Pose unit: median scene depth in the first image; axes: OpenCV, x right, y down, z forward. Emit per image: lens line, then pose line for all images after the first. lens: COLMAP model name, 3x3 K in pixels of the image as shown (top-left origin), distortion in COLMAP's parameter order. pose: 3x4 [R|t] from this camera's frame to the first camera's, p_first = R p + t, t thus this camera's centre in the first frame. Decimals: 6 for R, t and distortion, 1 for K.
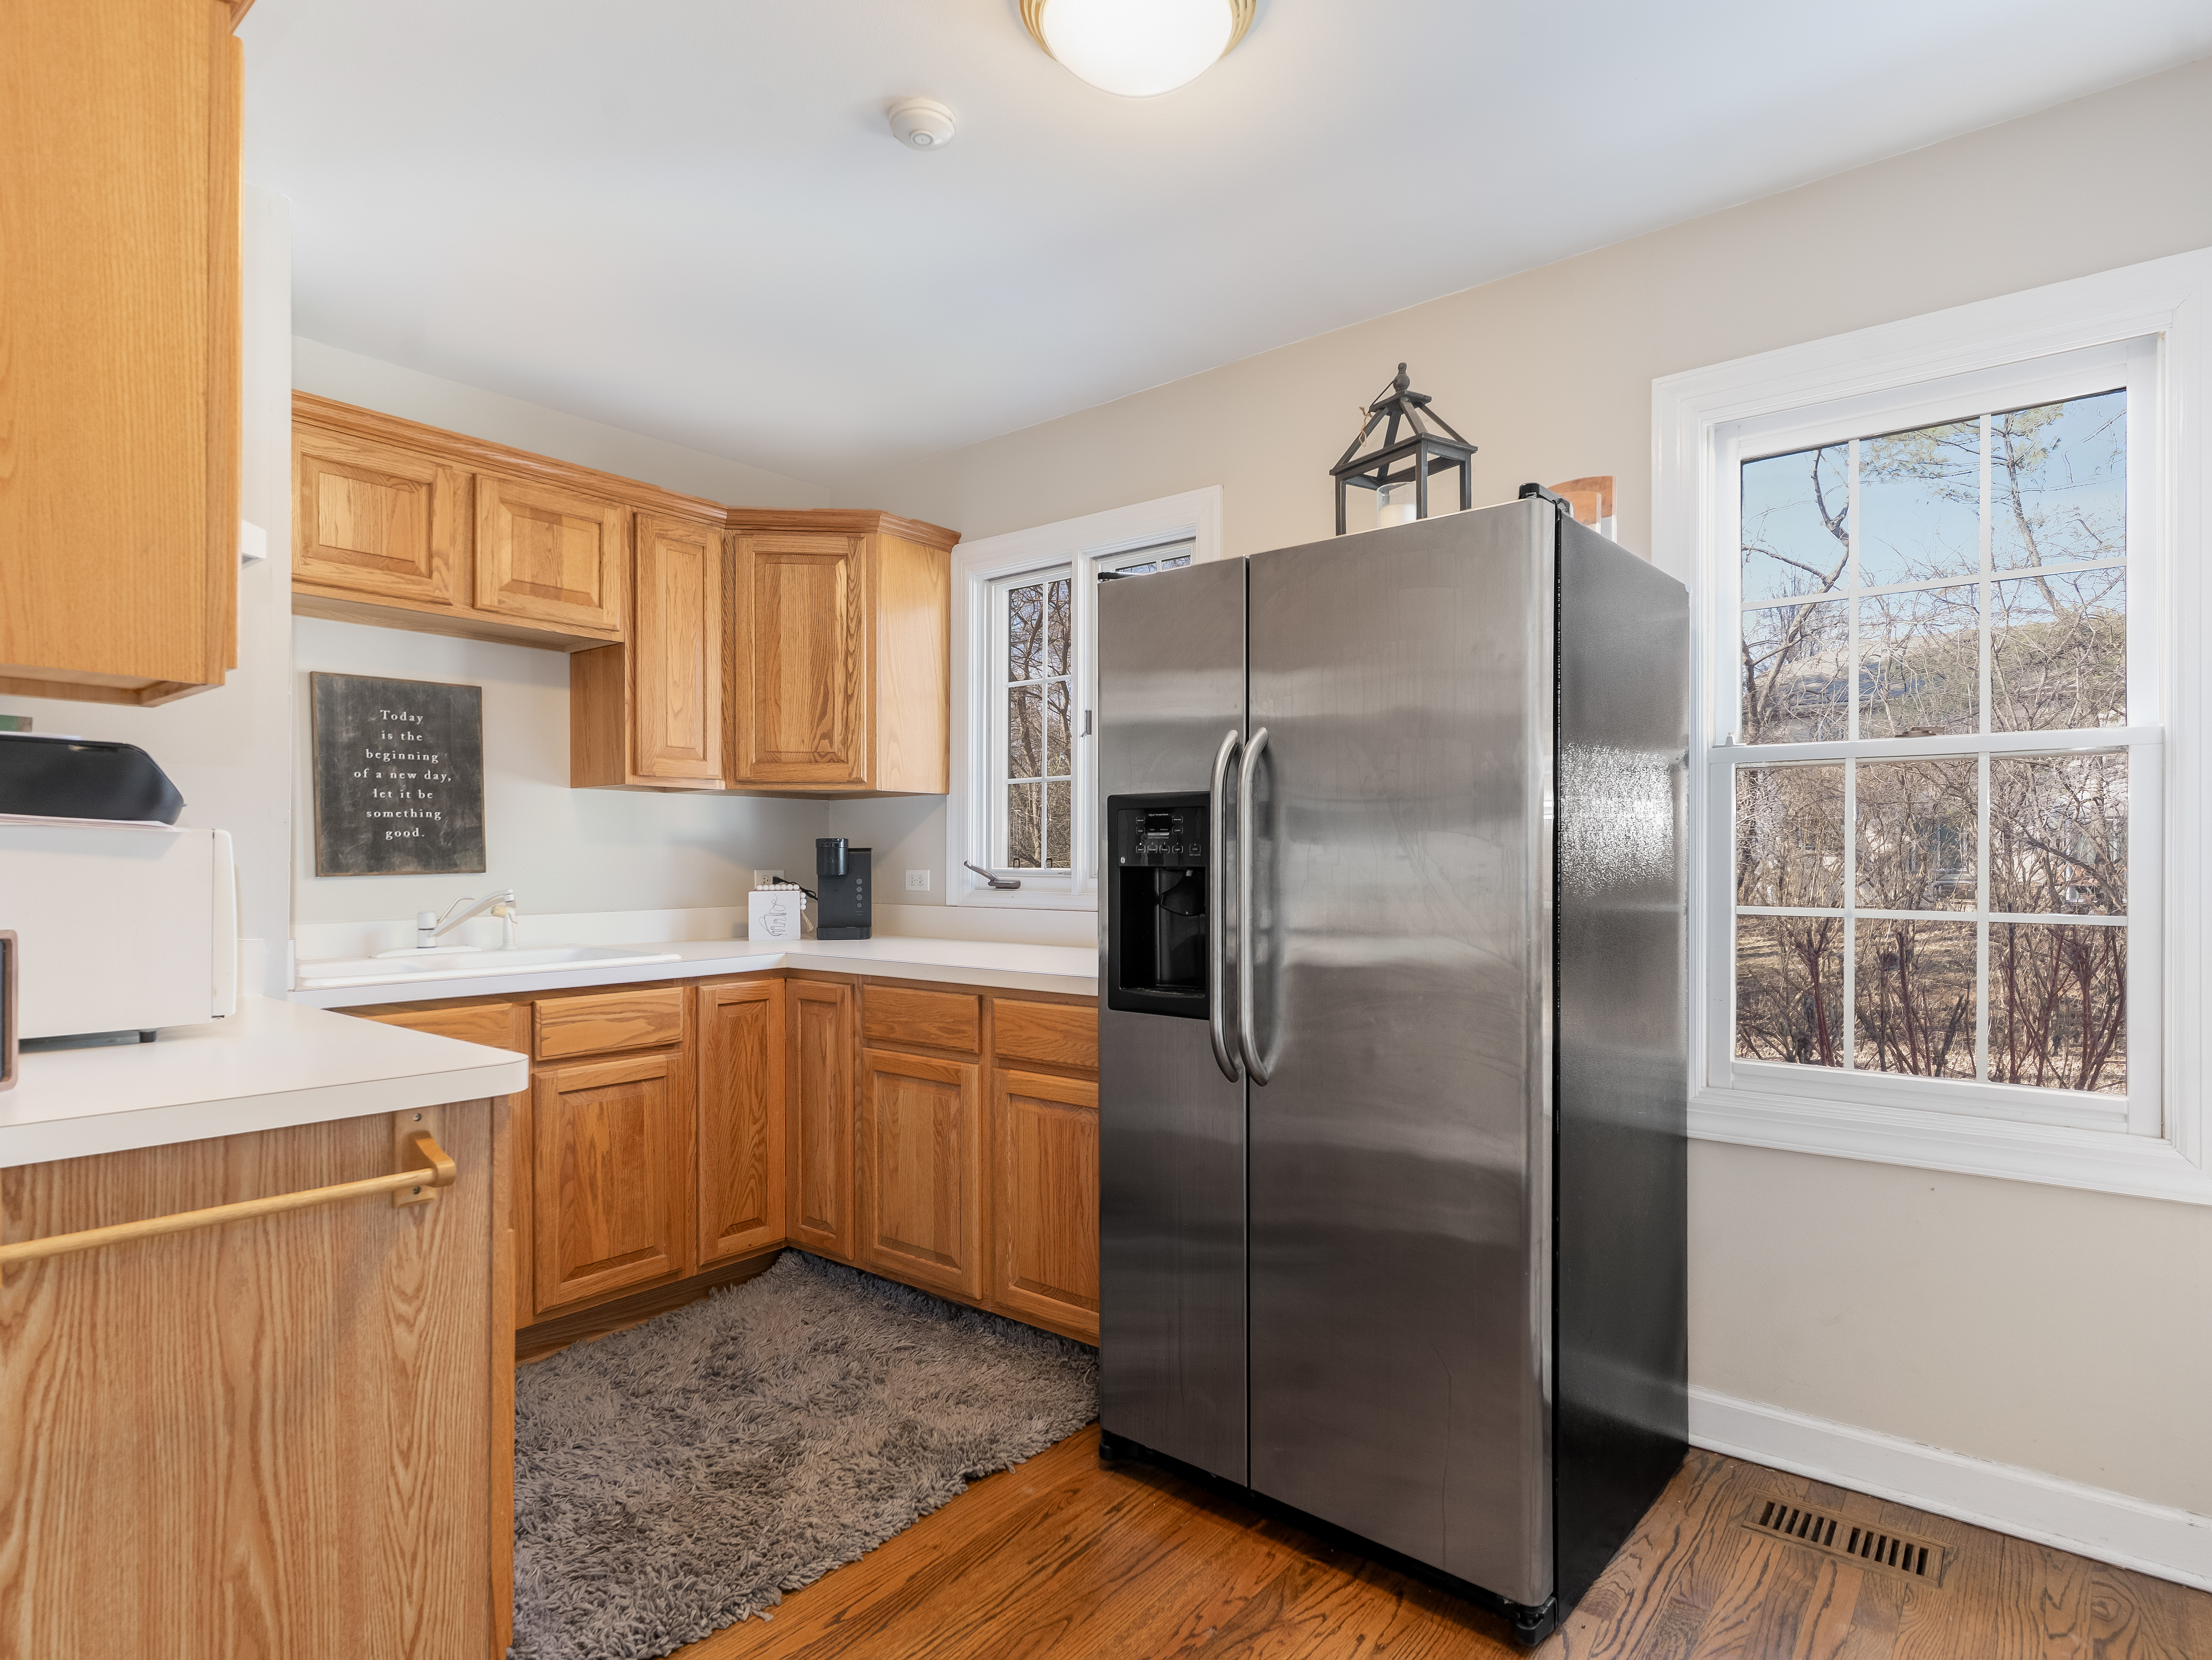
lens RADIAL K [[1192.0, 0, 1102.3], [0, 1192.0, 844.1], [0, 0, 1]] dist [0.001744, 0.000729]
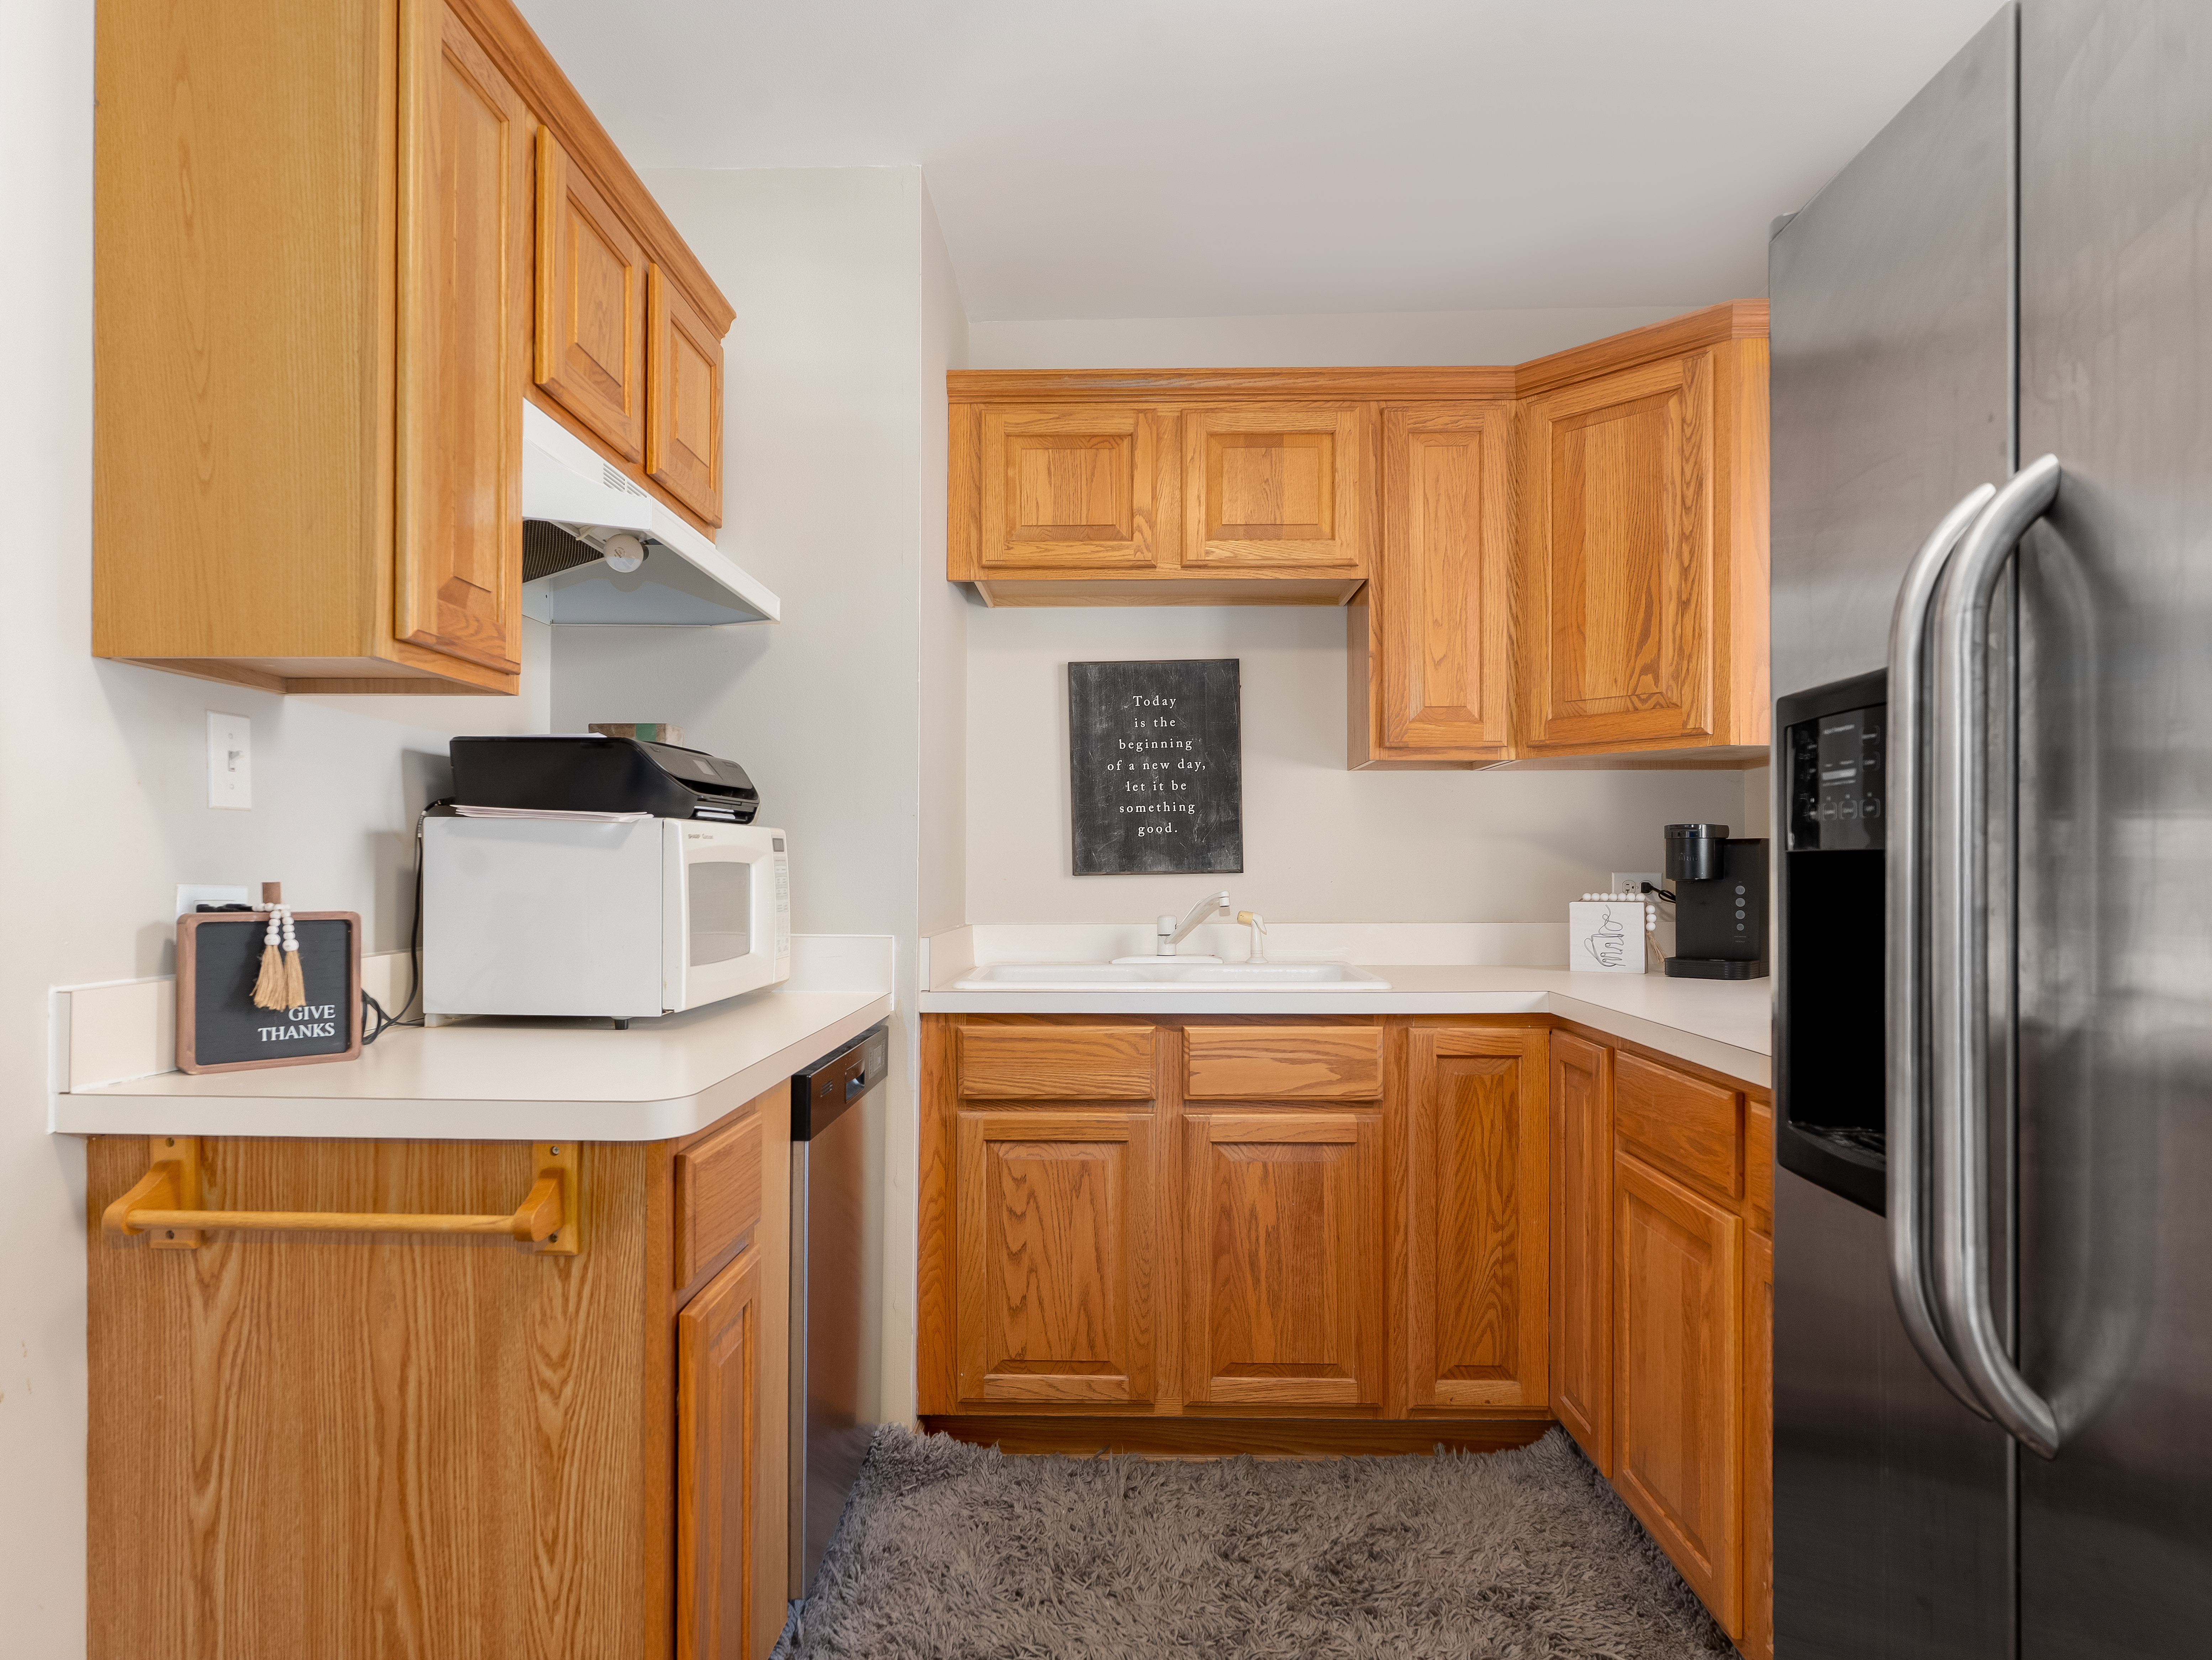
lens RADIAL K [[1308.8, 0, 1076.7], [0, 1308.8, 867.8], [0, 0, 1]] dist [-0.005386, 0.004876]
pose [[0.603833, -0.000756, -0.797111, 0.190337], [0.009927, 0.999929, 0.006572, 0.014469], [0.797049, -0.011882, 0.603798, 0.375142]]
